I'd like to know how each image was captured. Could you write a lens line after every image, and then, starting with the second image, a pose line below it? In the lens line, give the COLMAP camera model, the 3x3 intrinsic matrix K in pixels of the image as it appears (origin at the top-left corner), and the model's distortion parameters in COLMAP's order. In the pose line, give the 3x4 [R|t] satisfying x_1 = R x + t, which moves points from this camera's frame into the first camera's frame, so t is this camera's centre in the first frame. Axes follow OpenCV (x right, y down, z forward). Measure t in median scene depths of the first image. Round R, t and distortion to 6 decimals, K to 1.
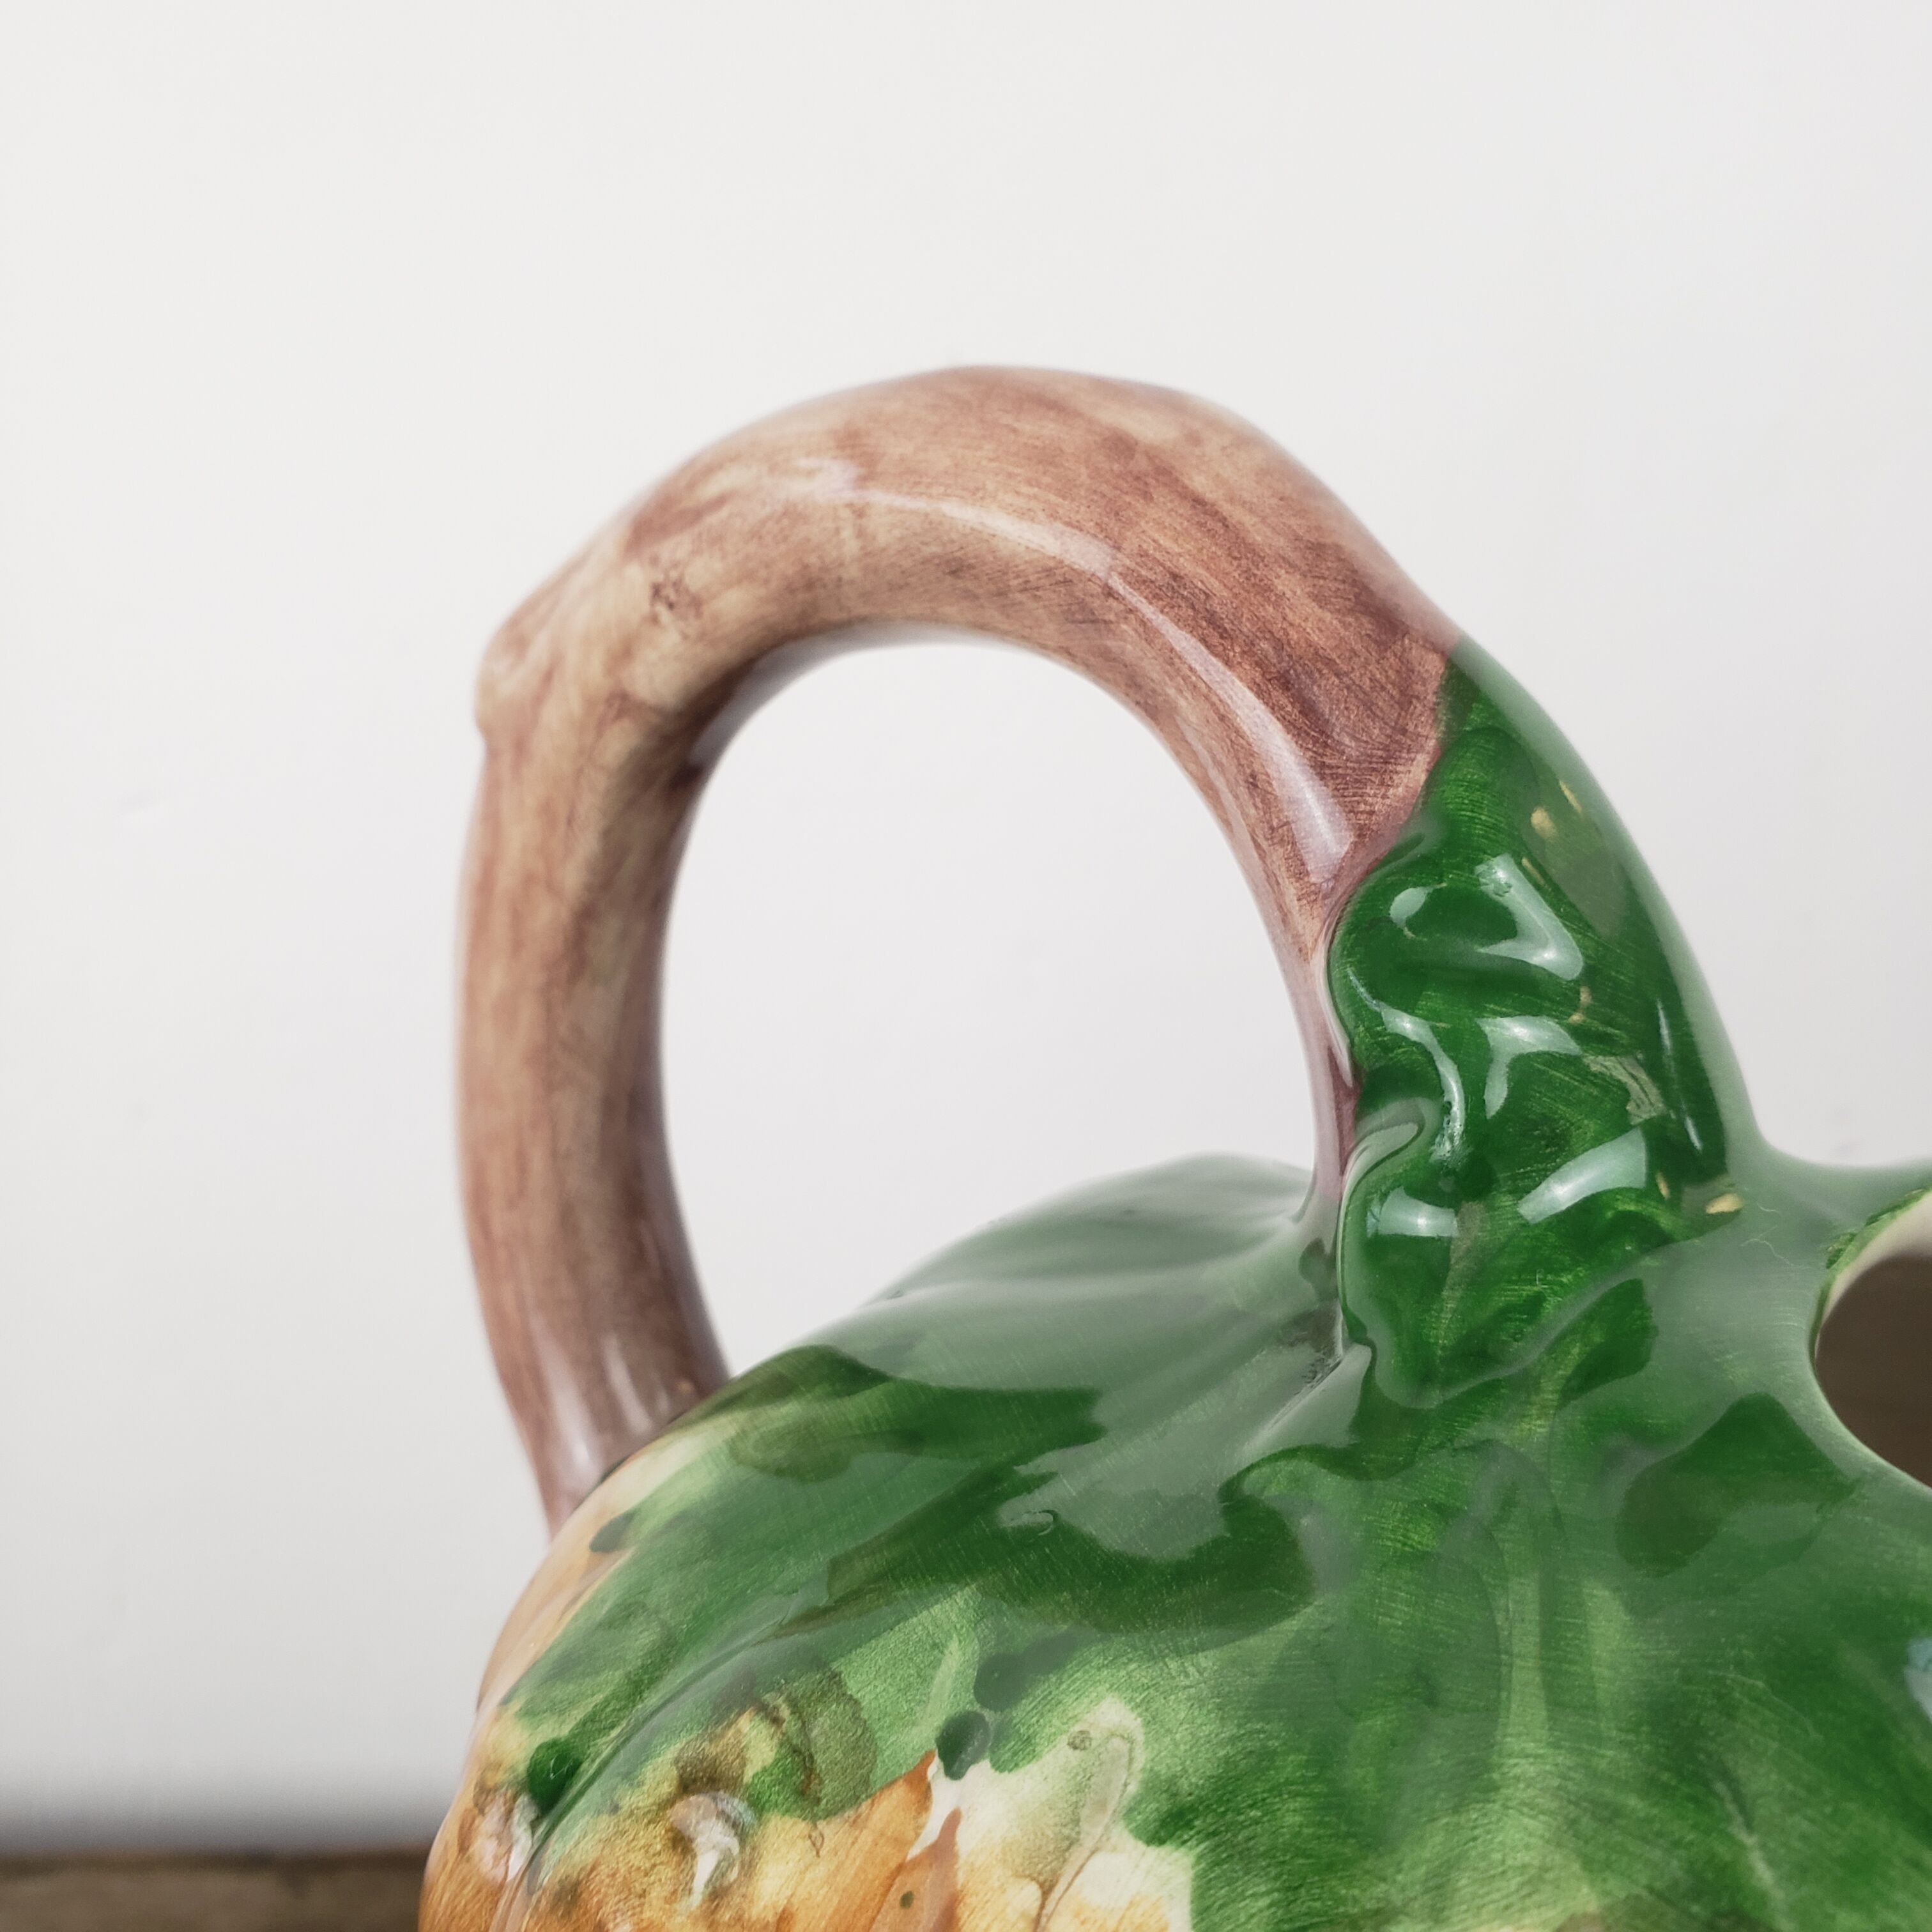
lens RADIAL K [[2113.2, 0, 1042.5], [0, 2113.2, 932.3], [0, 0, 1]] dist [0.127418, -0.396915]
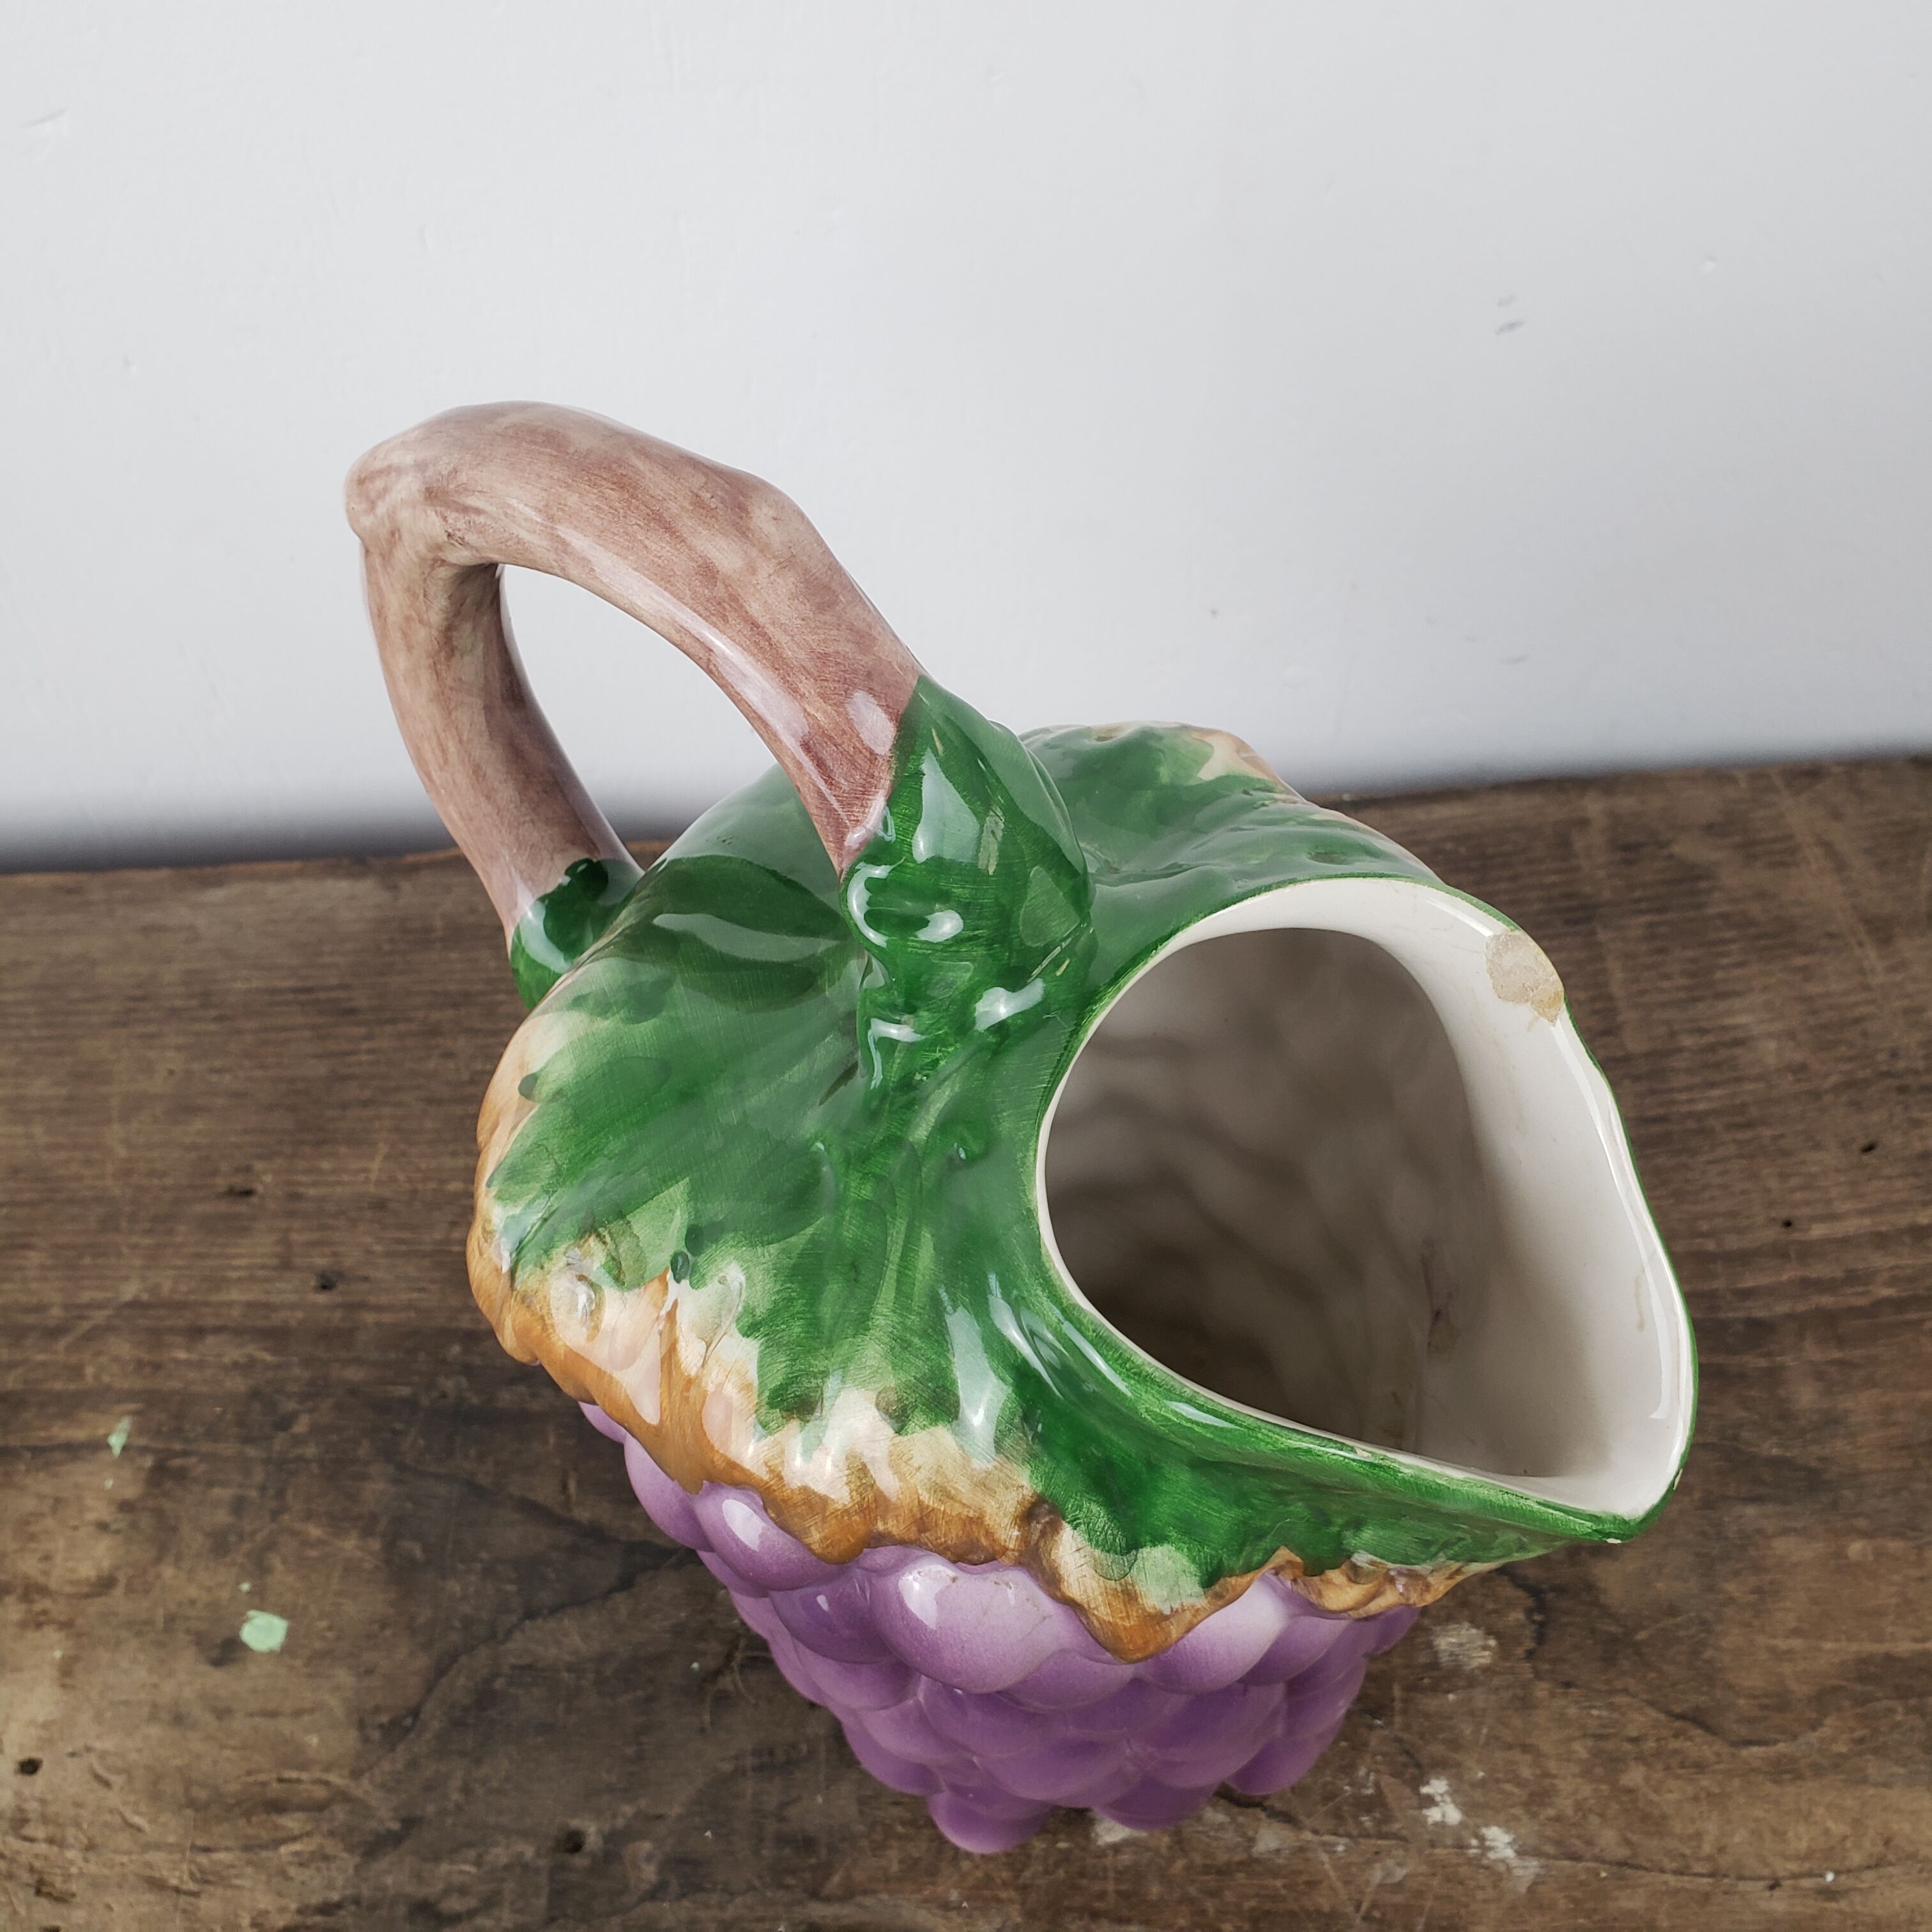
lens RADIAL K [[1999.5, 0, 985.1], [0, 1999.5, 969.1], [0, 0, 1]] dist [0.090660, -0.280640]
pose [[0.998871, -0.035636, -0.031402, 0.303012], [0.047409, 0.788275, 0.613494, -0.977144], [0.002891, -0.614290, 0.789075, -0.449209]]
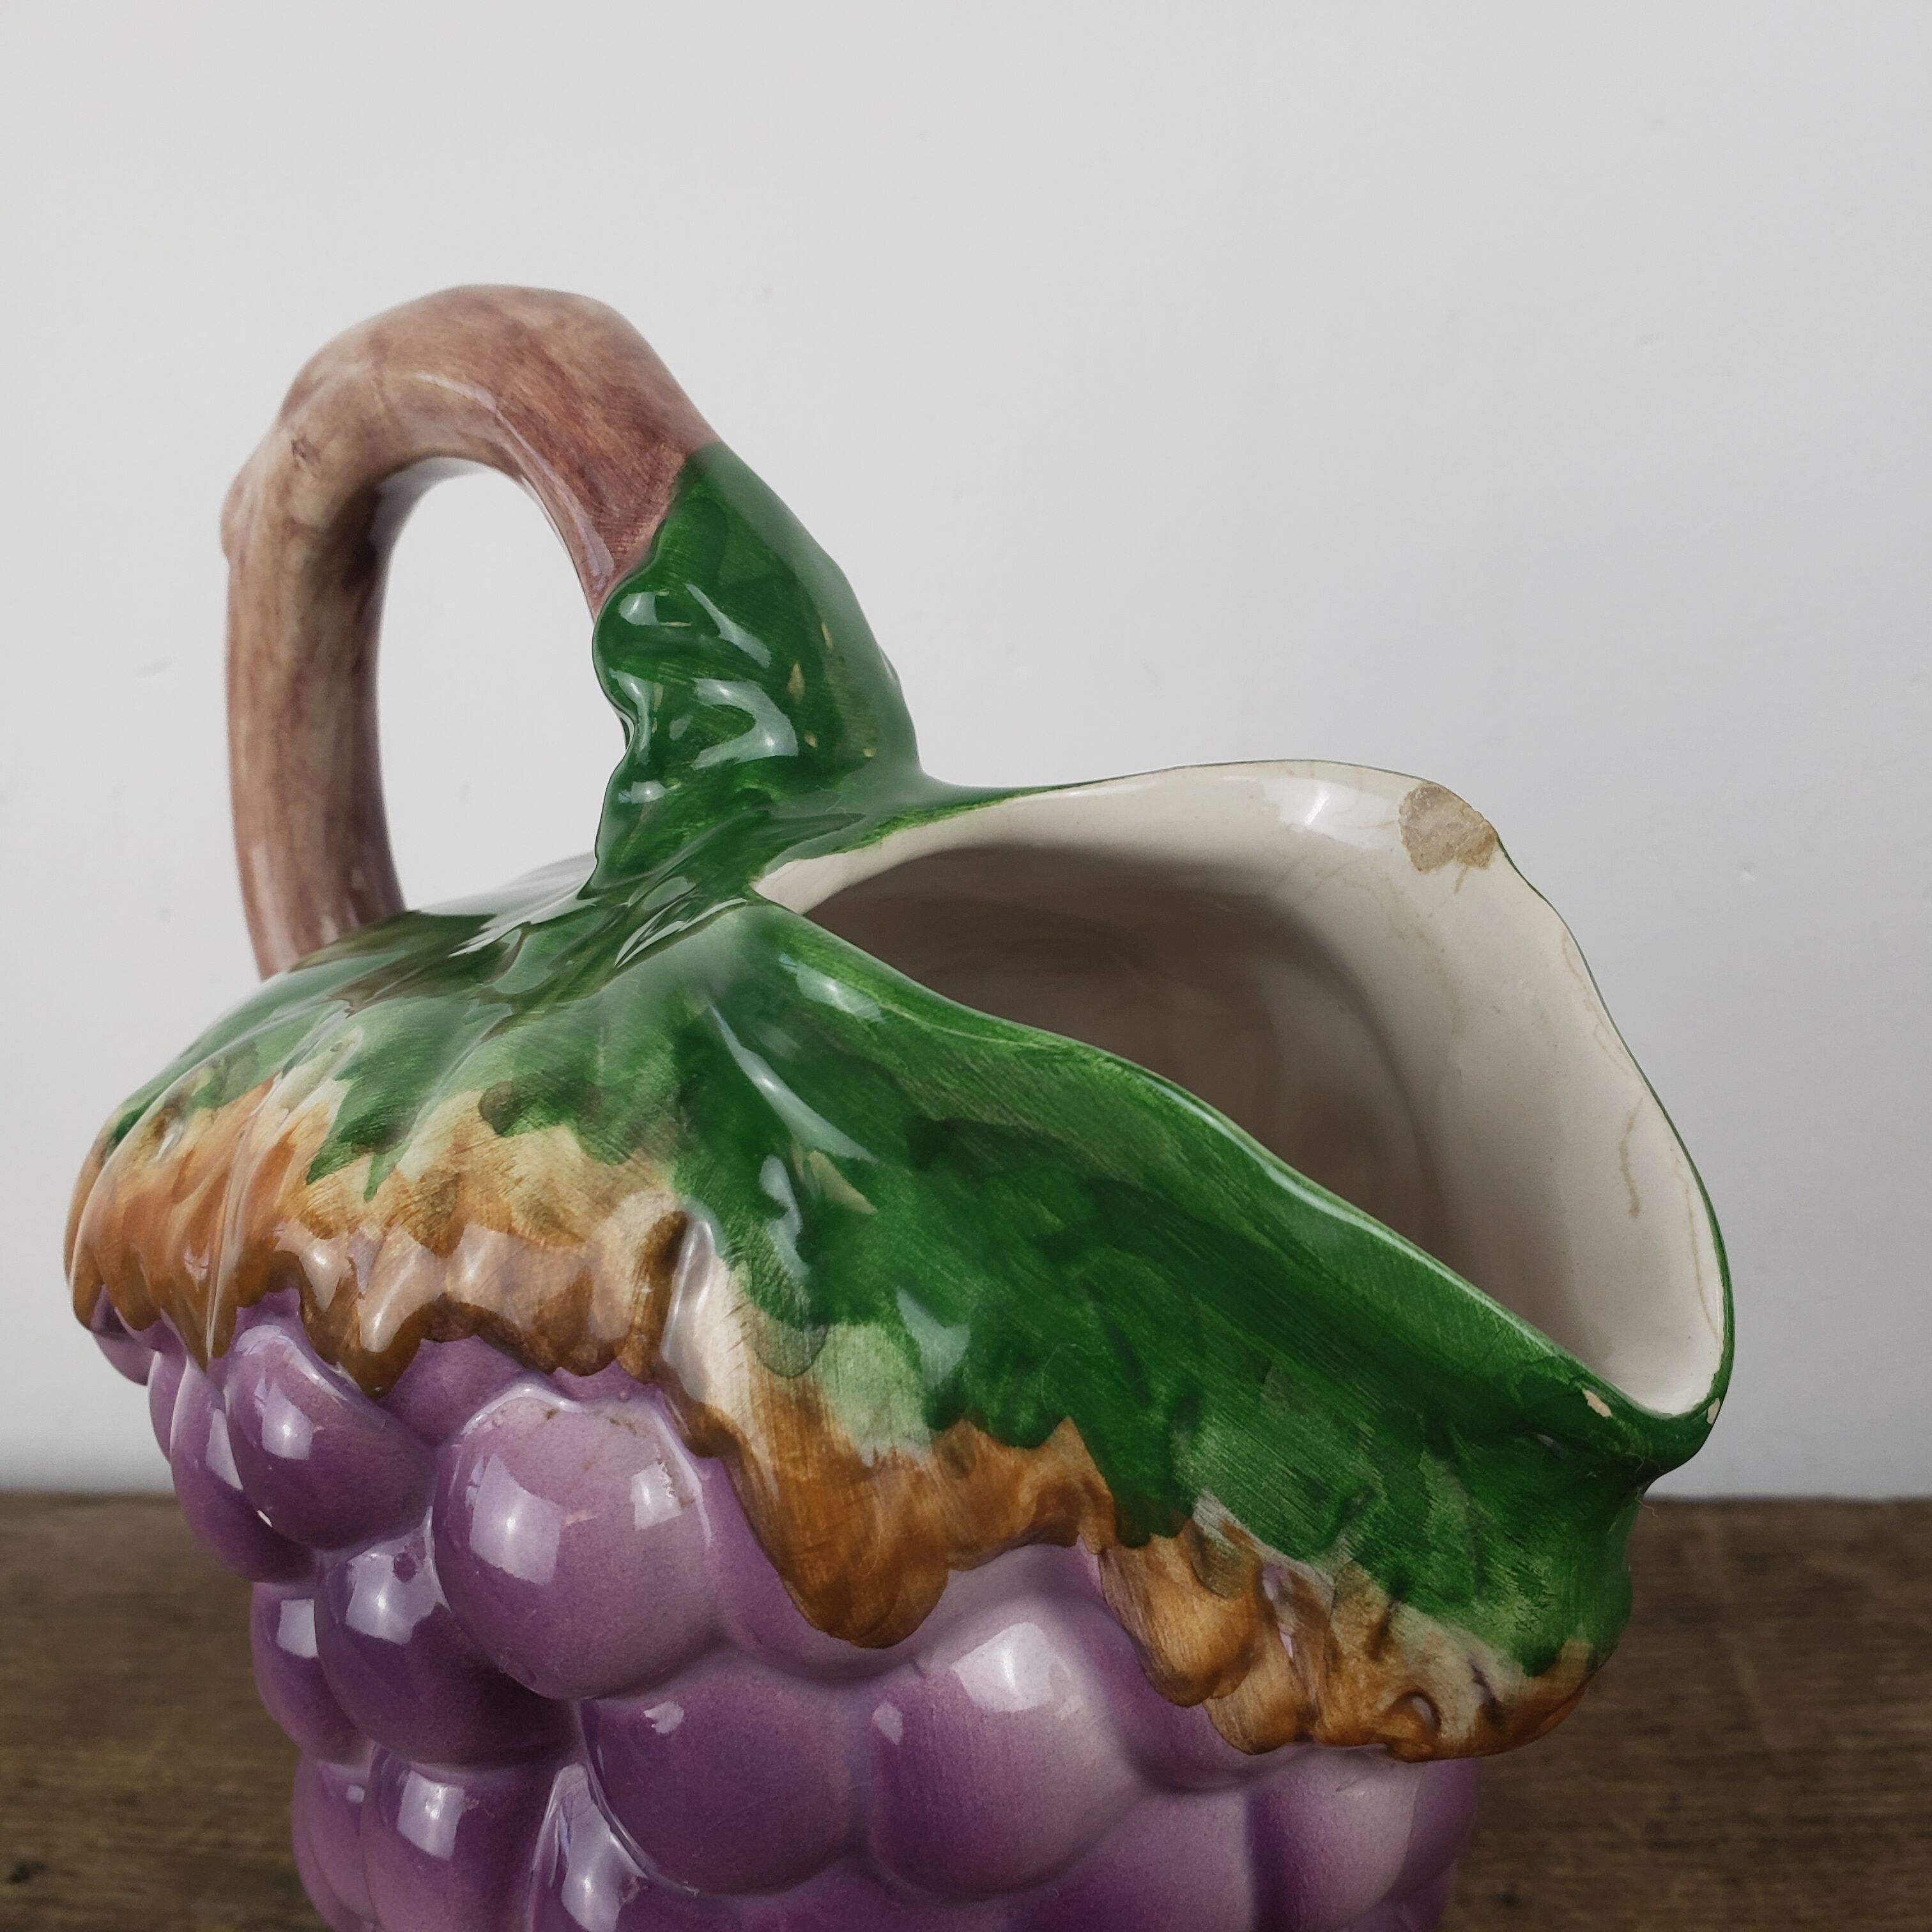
lens RADIAL K [[2051.1, 0, 966.0], [0, 2051.1, 966.0], [0, 0, 1]] dist [-0.057027, 0.084602]
pose [[0.993998, -0.001282, -0.109390, 0.549630], [0.006402, 0.998900, 0.046461, 0.176098], [0.109211, -0.046883, 0.992912, -0.490081]]
